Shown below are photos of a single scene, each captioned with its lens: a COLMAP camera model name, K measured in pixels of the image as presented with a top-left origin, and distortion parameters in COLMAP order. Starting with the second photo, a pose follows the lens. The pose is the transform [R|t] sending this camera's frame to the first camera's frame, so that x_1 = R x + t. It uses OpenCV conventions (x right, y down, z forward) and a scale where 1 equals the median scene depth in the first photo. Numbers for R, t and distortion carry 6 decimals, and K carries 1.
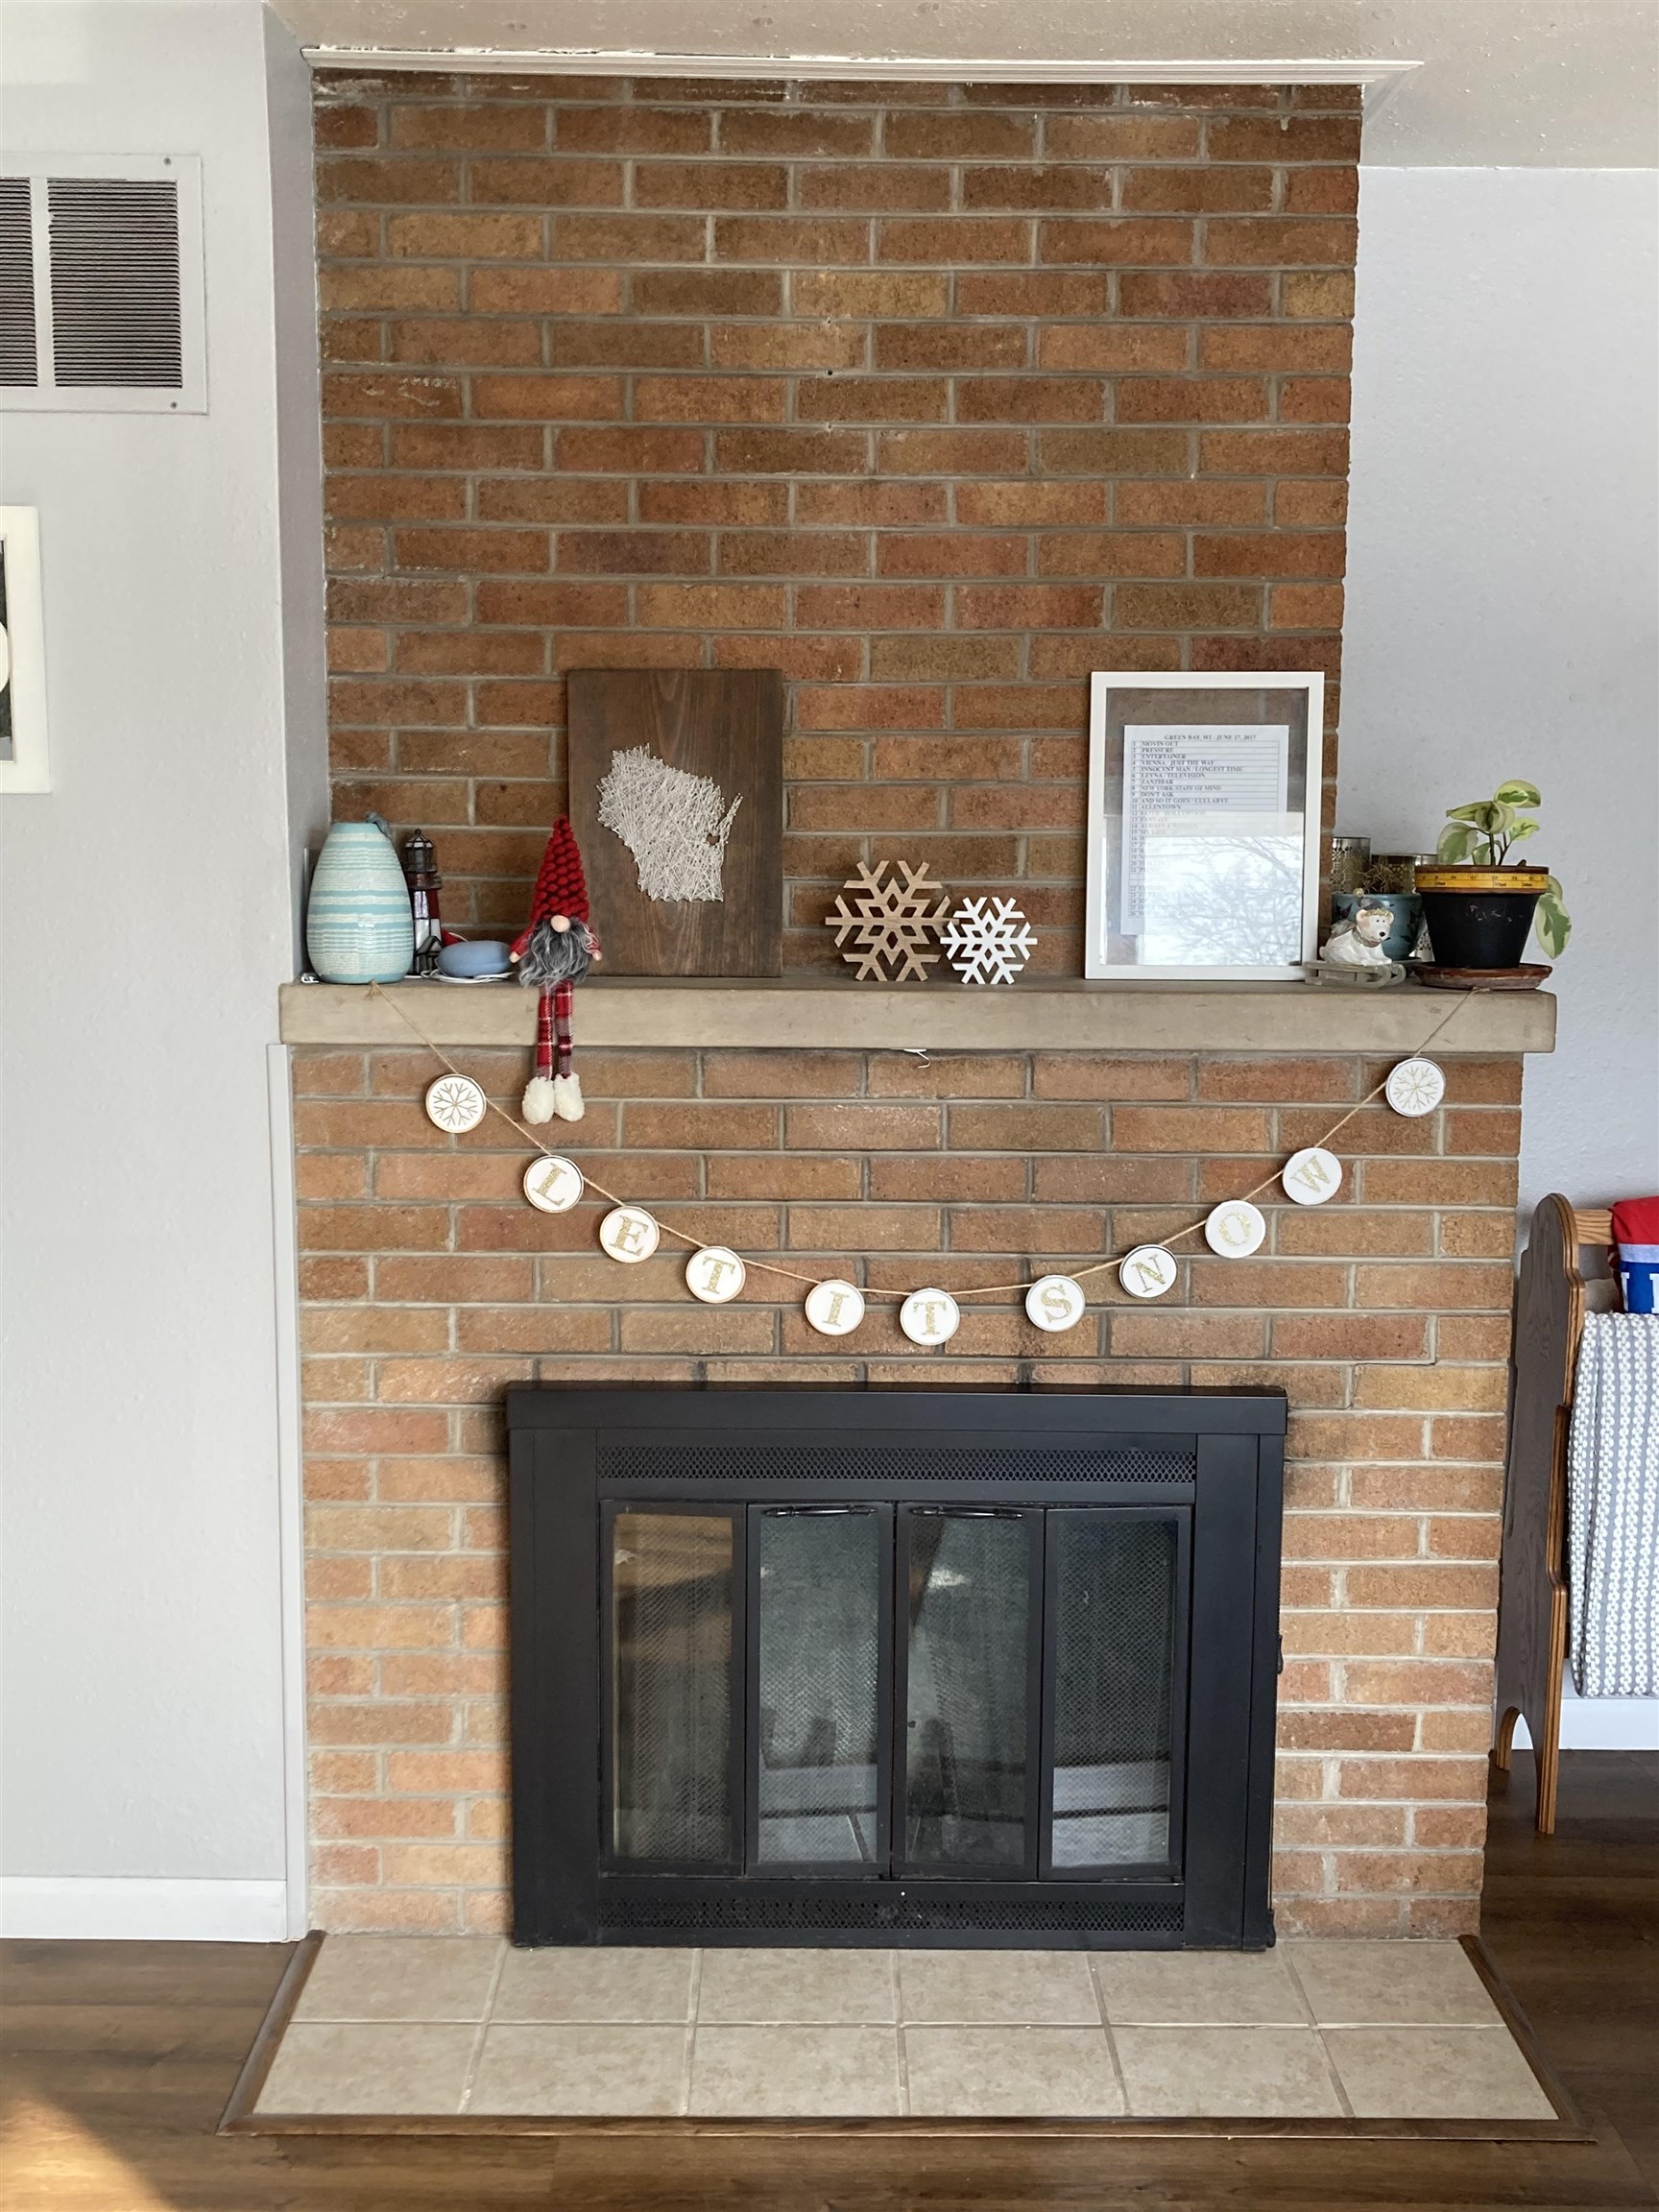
lens RADIAL K [[2253.9, 0, 832.3], [0, 2253.9, 1105.0], [0, 0, 1]] dist [0.025417, 0.000000]
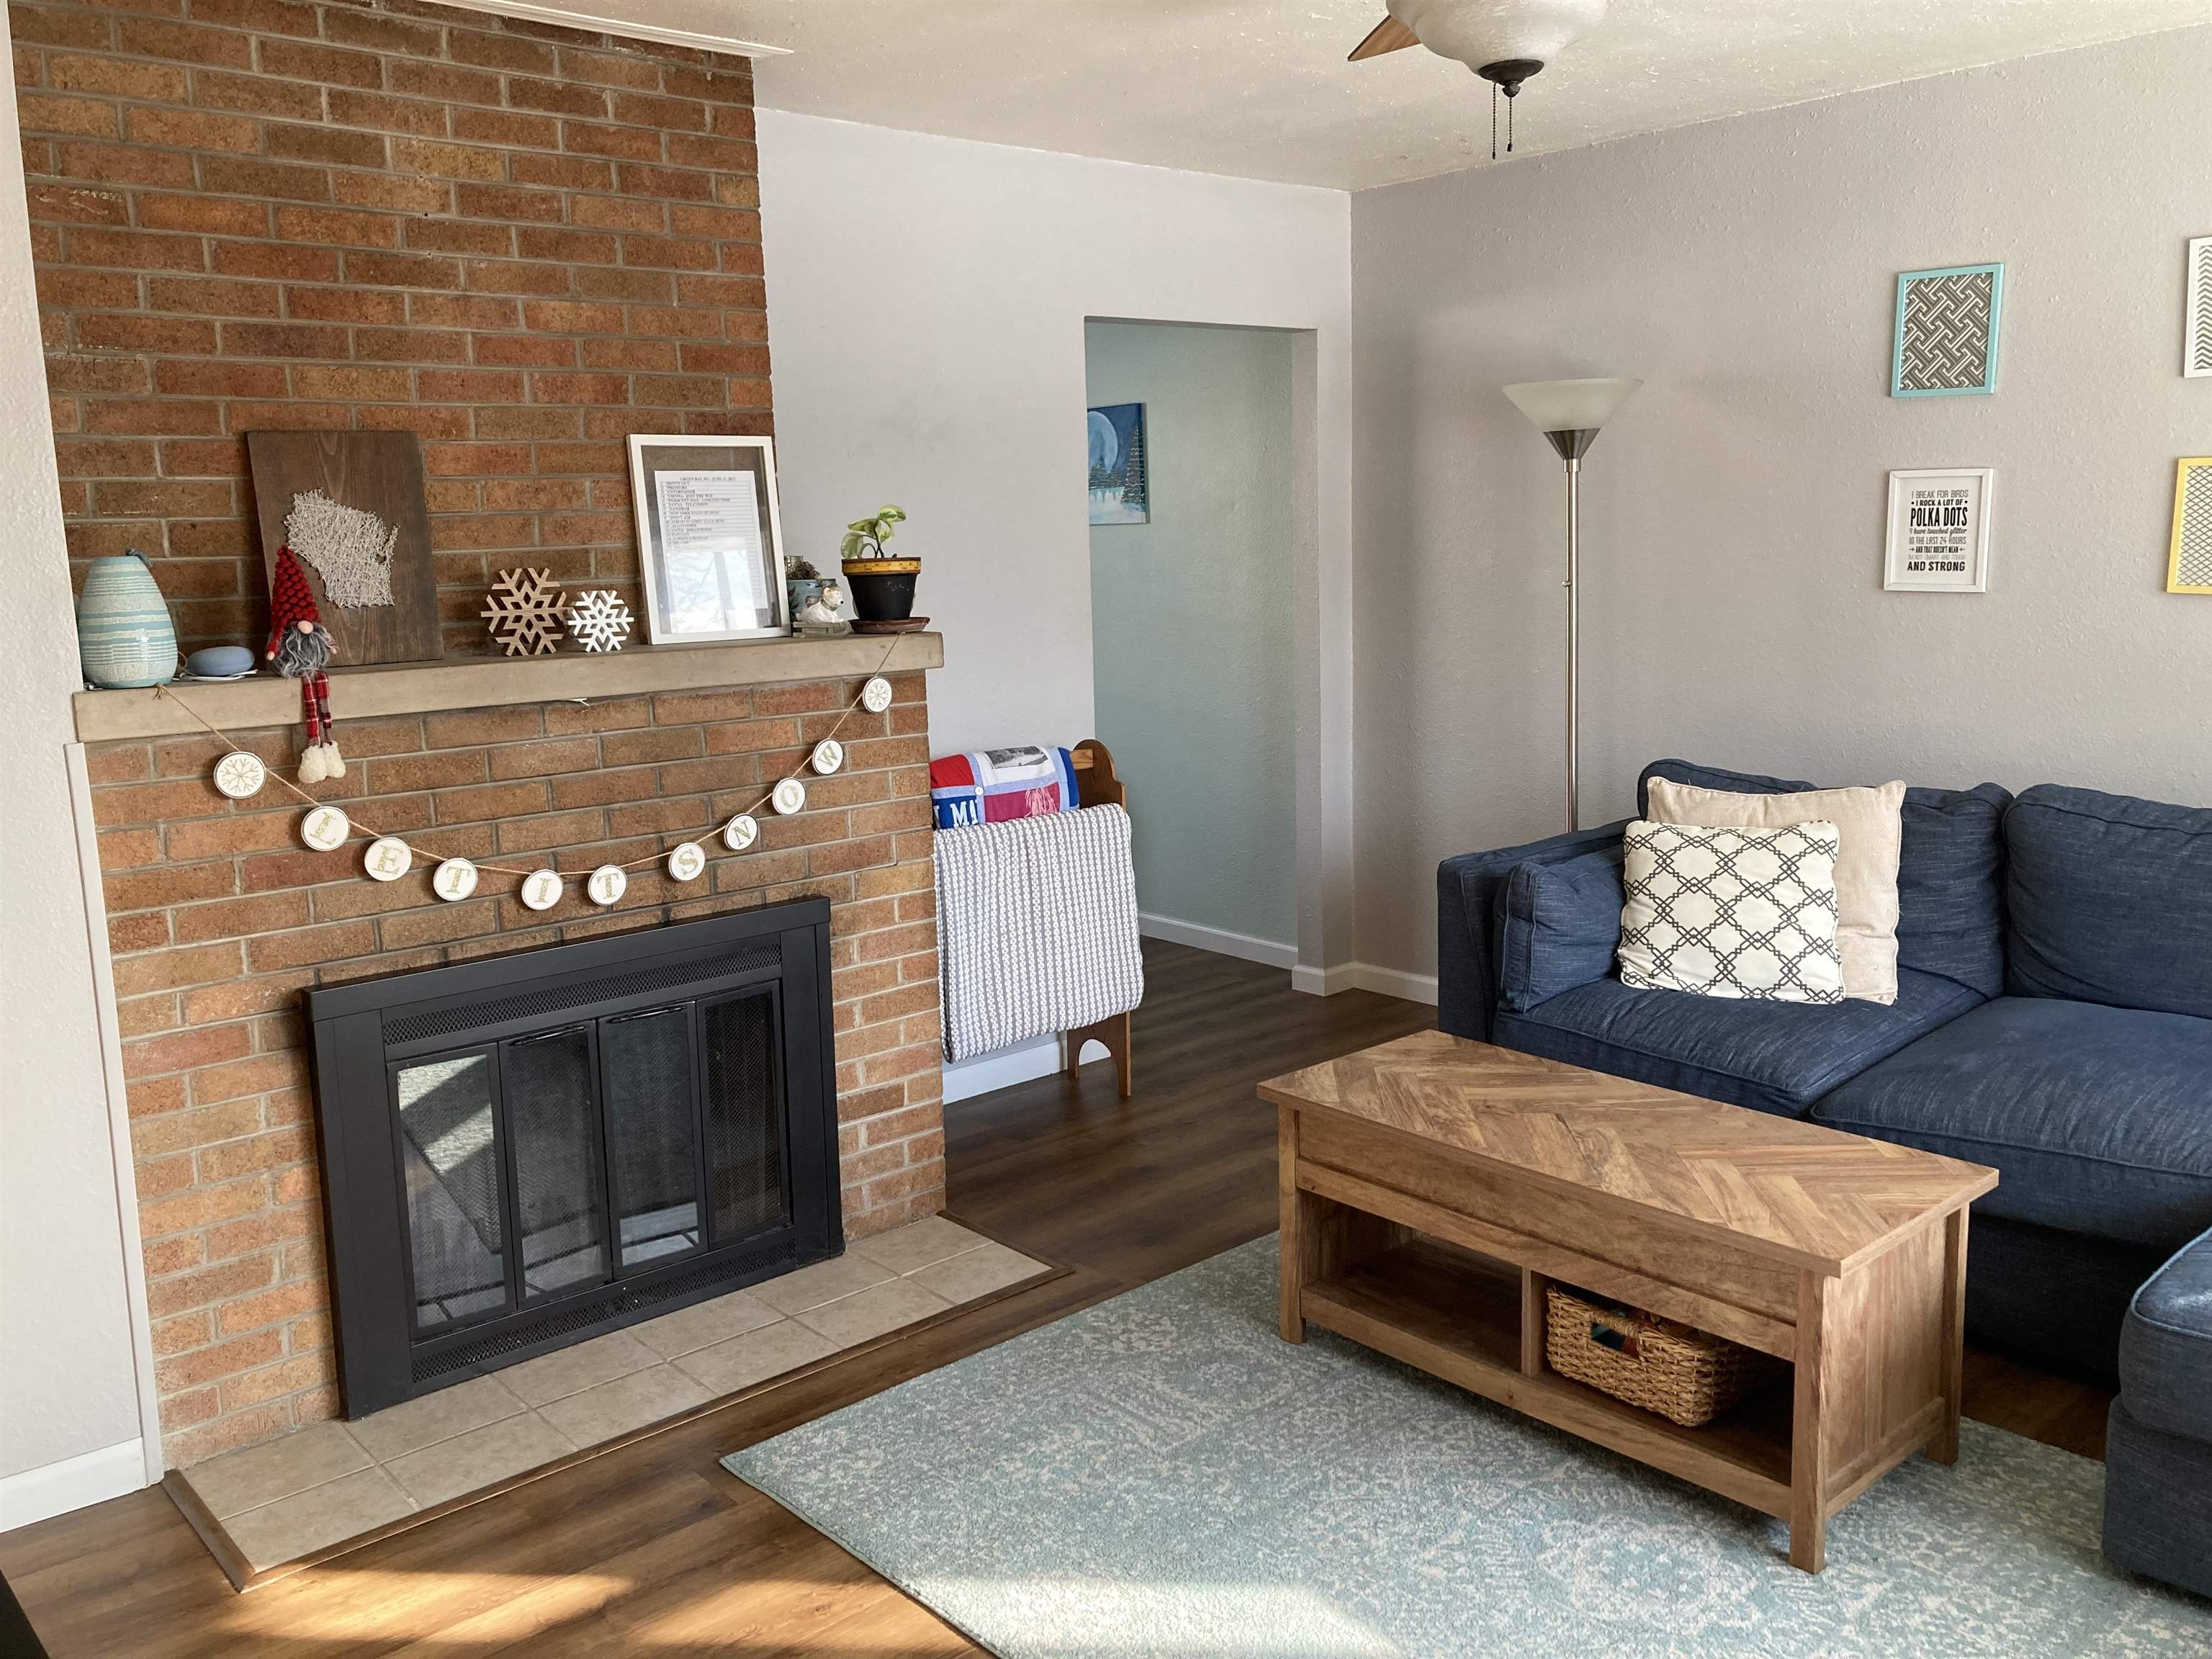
lens RADIAL K [[1827.5, 0, 1121.3], [0, 1827.5, 817.8], [0, 0, 1]] dist [0.020542, -0.026620]
pose [[0.743929, -0.133012, 0.654887, -0.464396], [0.121736, 0.990567, 0.062904, 0.017958], [-0.657077, 0.032927, 0.753104, -0.095720]]
